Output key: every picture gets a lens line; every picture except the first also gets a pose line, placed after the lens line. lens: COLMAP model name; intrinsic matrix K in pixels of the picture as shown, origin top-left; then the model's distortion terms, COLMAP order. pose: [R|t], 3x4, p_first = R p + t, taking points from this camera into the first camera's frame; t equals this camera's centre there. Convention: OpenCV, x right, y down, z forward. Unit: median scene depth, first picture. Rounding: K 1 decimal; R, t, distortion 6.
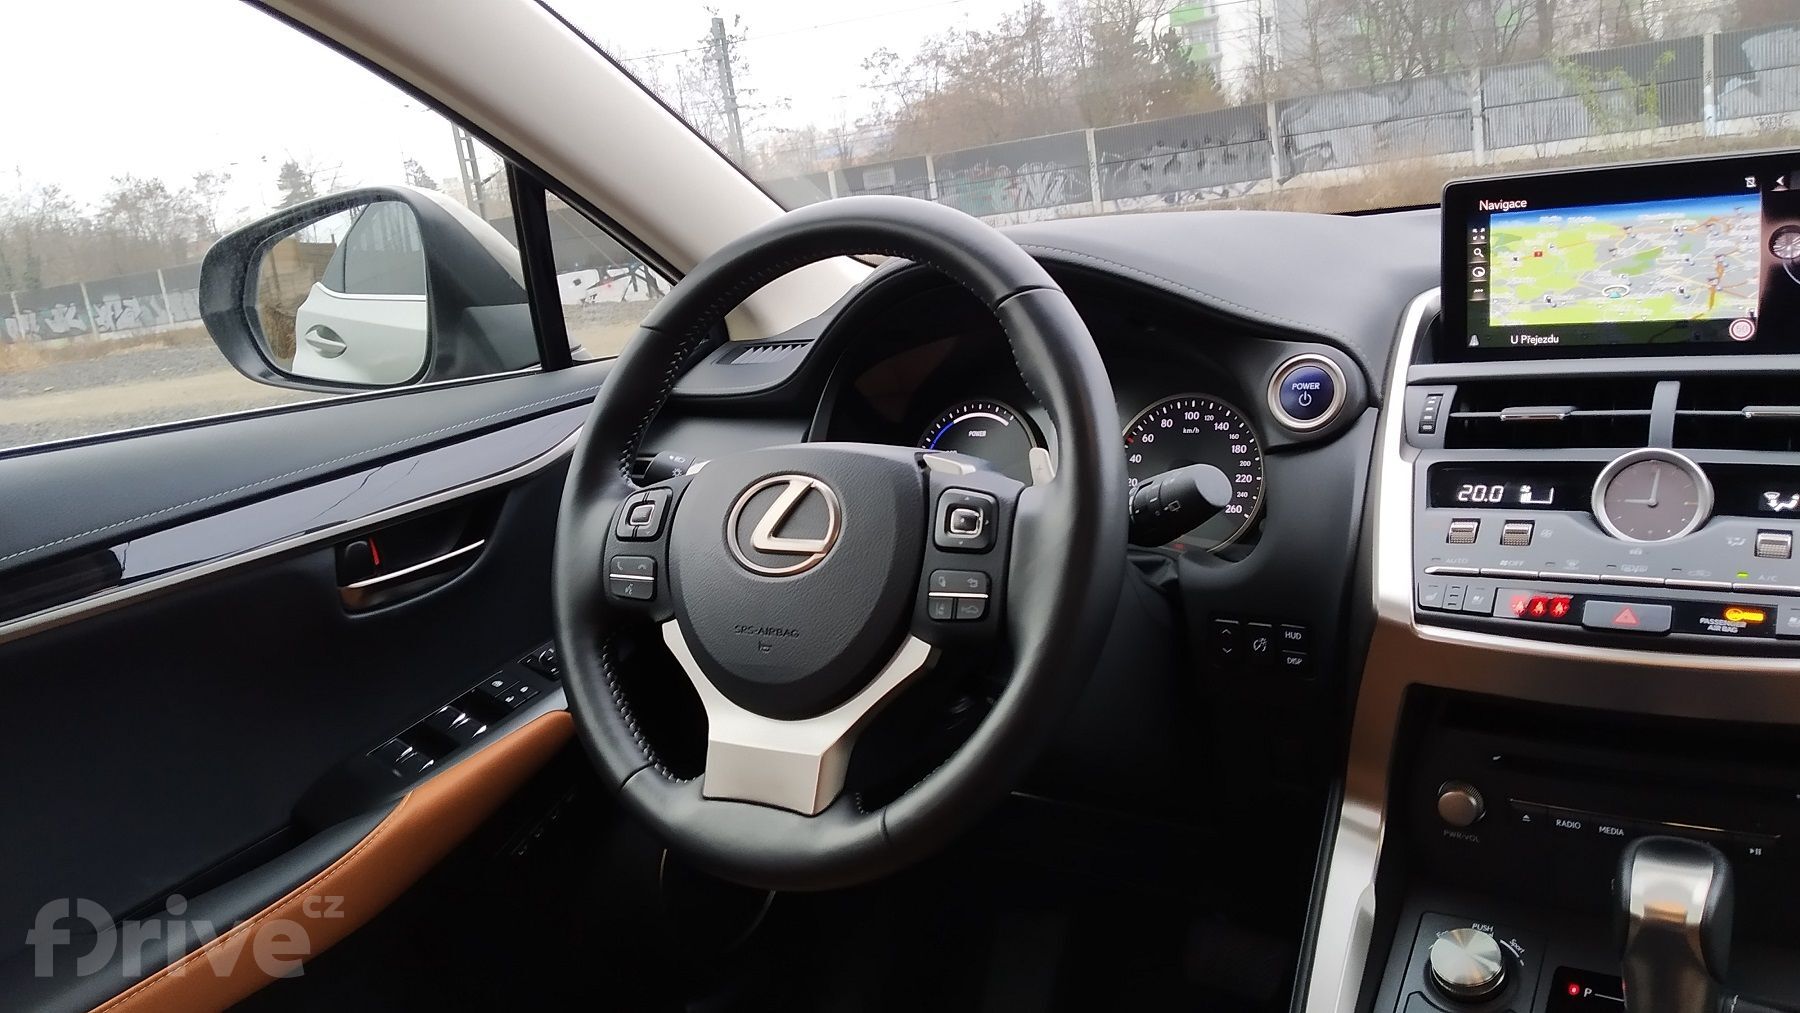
lens RADIAL K [[1417.7, 0, 900.0], [0, 1417.7, 506.5], [0, 0, 1]] dist [0.059954, -0.105860]
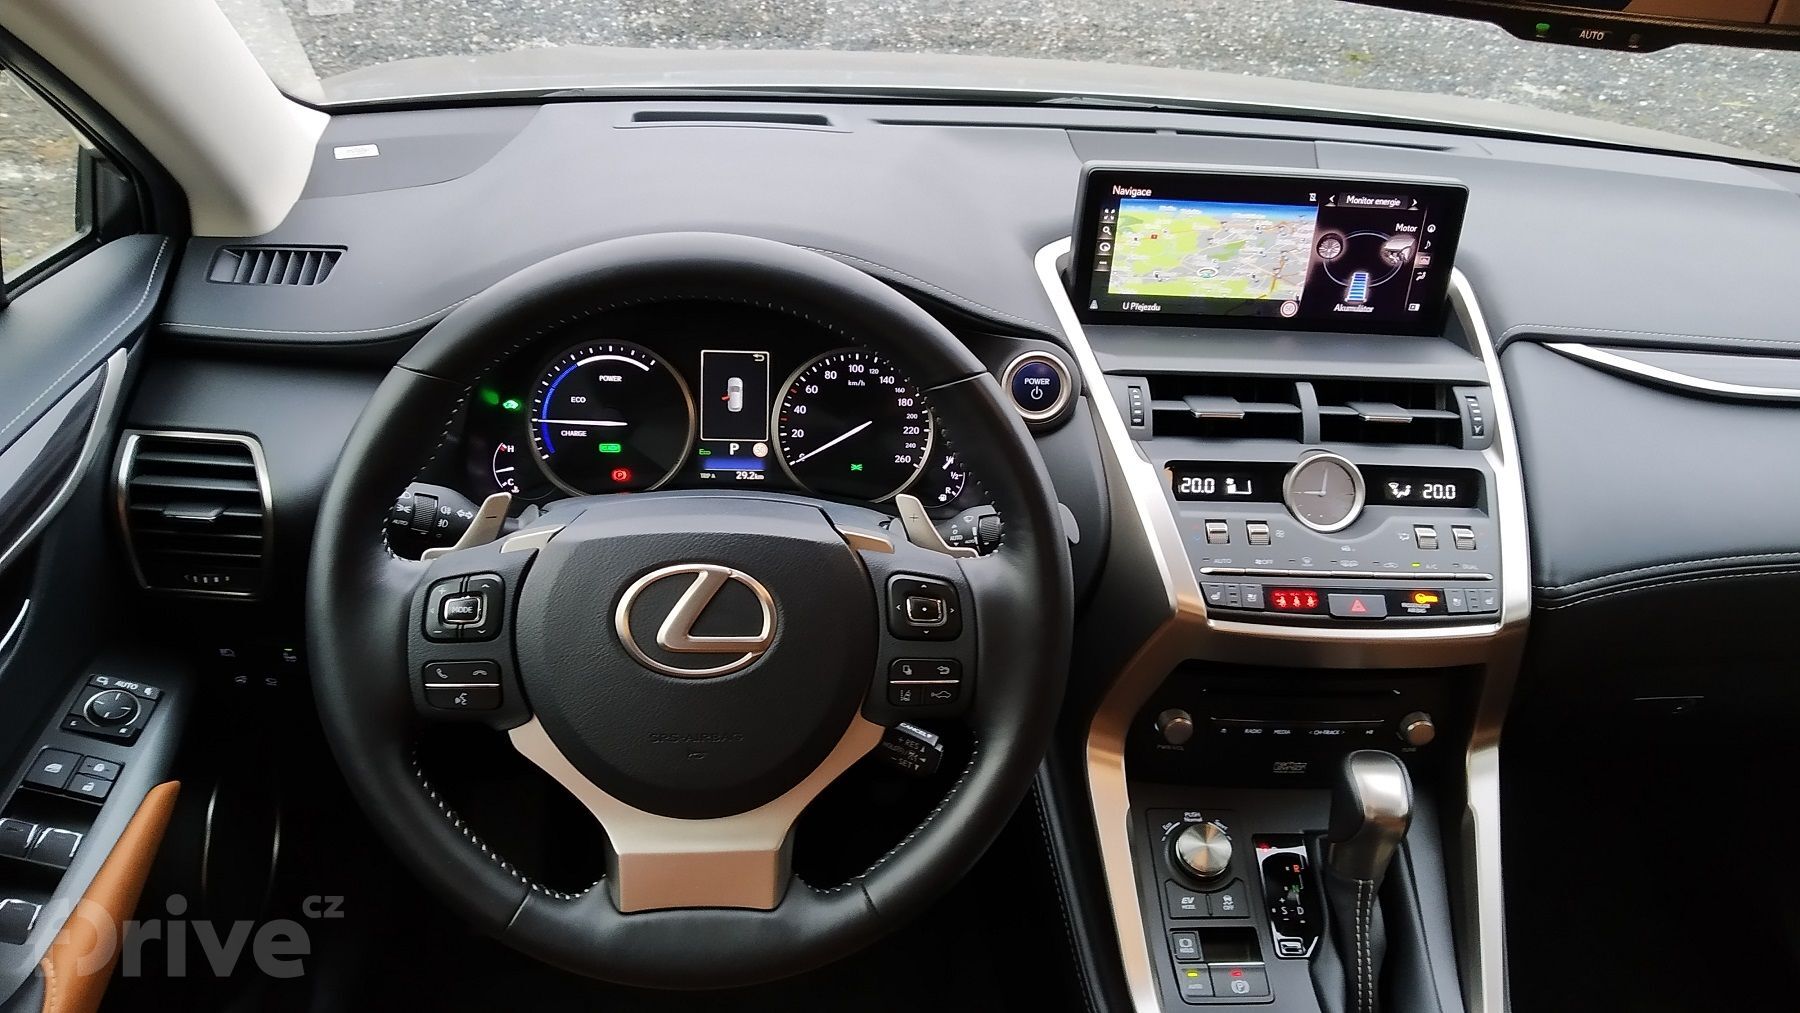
lens RADIAL K [[1417.7, 0, 900.0], [0, 1417.7, 506.5], [0, 0, 1]] dist [0.059954, -0.105860]
pose [[0.775199, -0.152126, 0.613127, -0.484458], [-0.012569, 0.966665, 0.255736, -0.267920], [-0.631592, -0.205952, 0.747445, 0.217676]]
